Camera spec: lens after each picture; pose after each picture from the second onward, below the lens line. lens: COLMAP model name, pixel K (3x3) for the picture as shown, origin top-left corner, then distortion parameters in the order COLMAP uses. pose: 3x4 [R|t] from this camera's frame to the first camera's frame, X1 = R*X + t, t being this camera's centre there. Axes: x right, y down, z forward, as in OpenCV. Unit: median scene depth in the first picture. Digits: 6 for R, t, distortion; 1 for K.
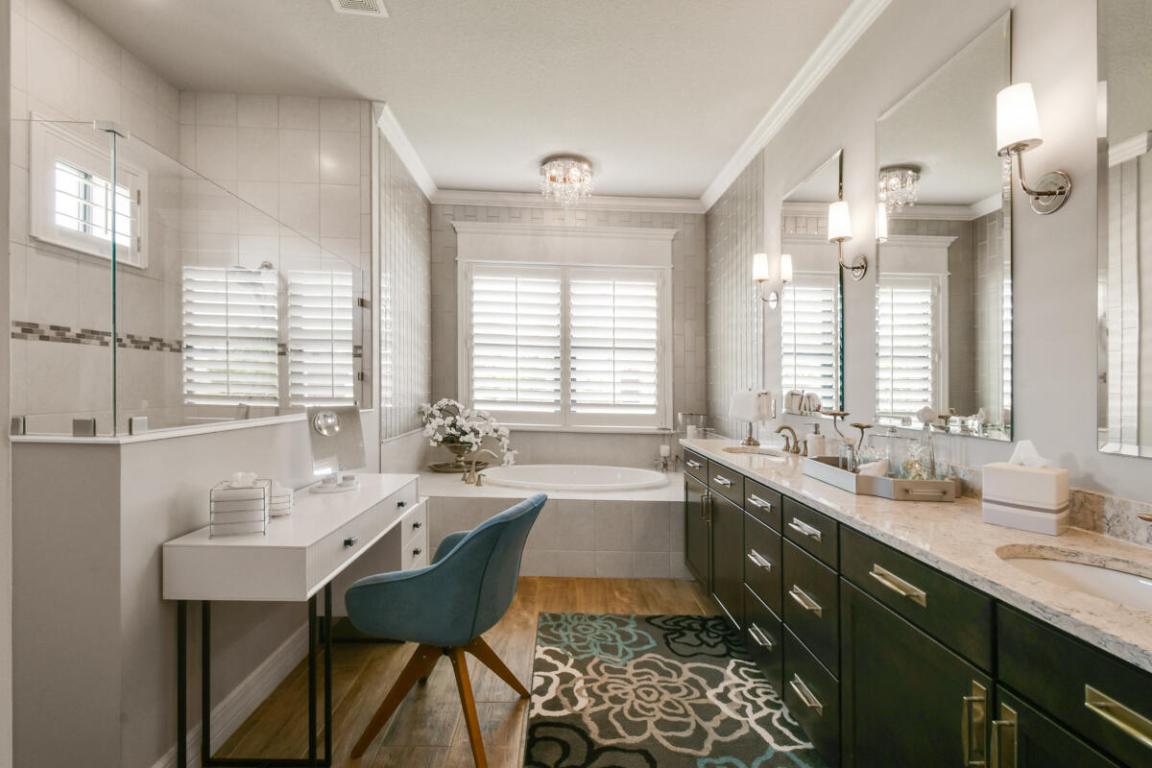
lens RADIAL K [[520.7, 0, 582.9], [0, 520.7, 380.0], [0, 0, 1]] dist [-0.000733, -0.003102]
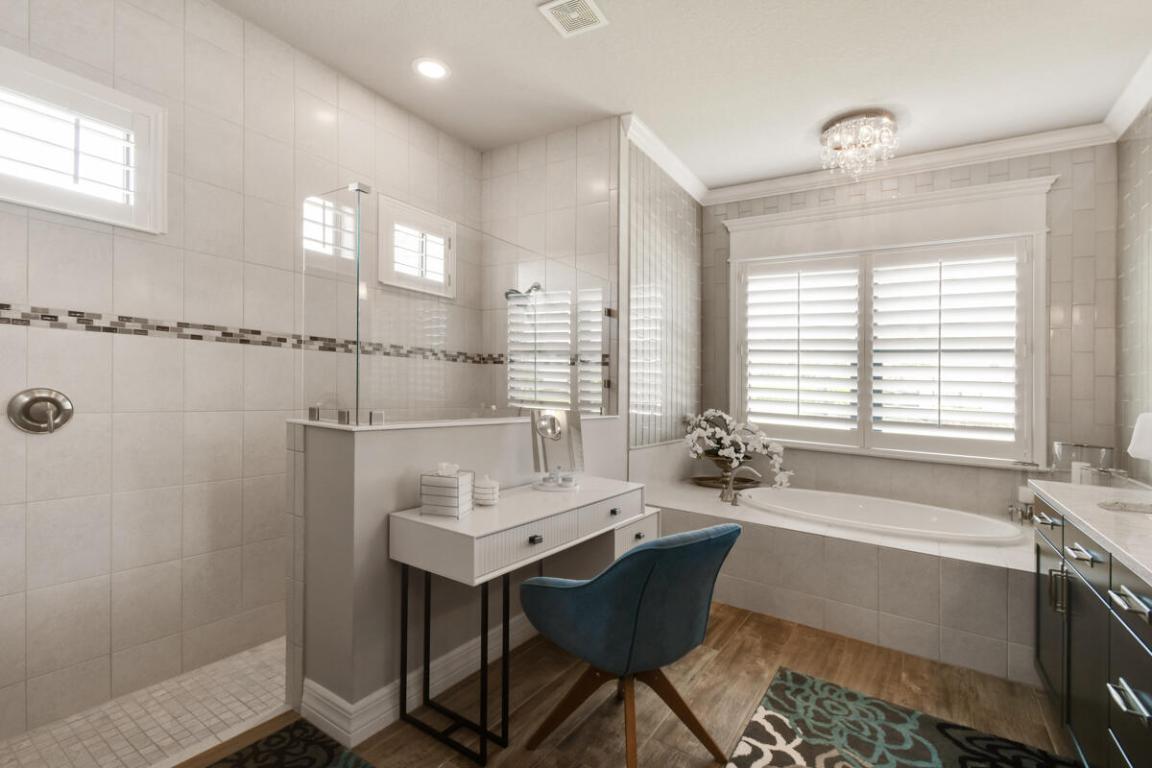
lens RADIAL K [[520.7, 0, 563.4], [0, 520.7, 390.9], [0, 0, 1]] dist [-0.000733, -0.003102]
pose [[0.802646, 0.013587, -0.596301, 0.122924], [-0.014502, 0.999890, 0.003263, 0.004969], [0.596279, 0.006028, 0.802754, 0.112552]]
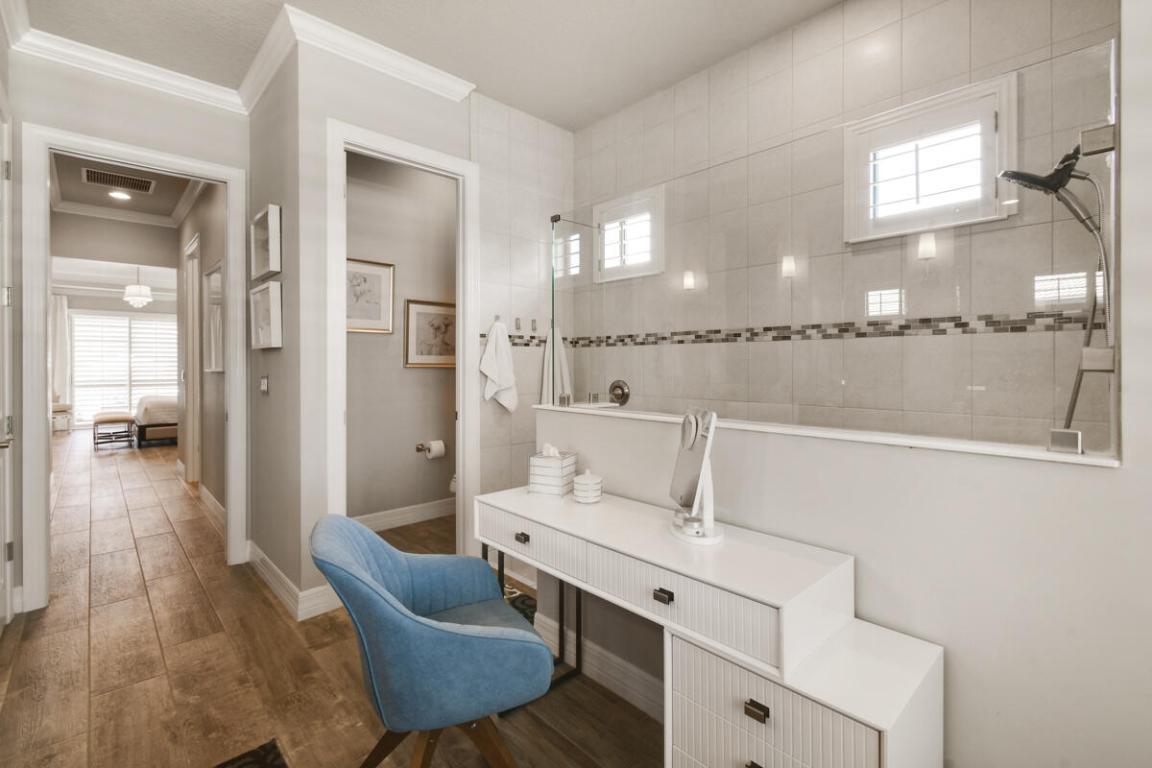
lens RADIAL K [[520.7, 0, 565.8], [0, 520.7, 391.0], [0, 0, 1]] dist [-0.000733, -0.003102]
pose [[-0.769993, 0.004273, -0.638038, 0.058277], [-0.014646, 0.999596, 0.024369, 0.010390], [0.637884, 0.028108, -0.769619, 0.996538]]
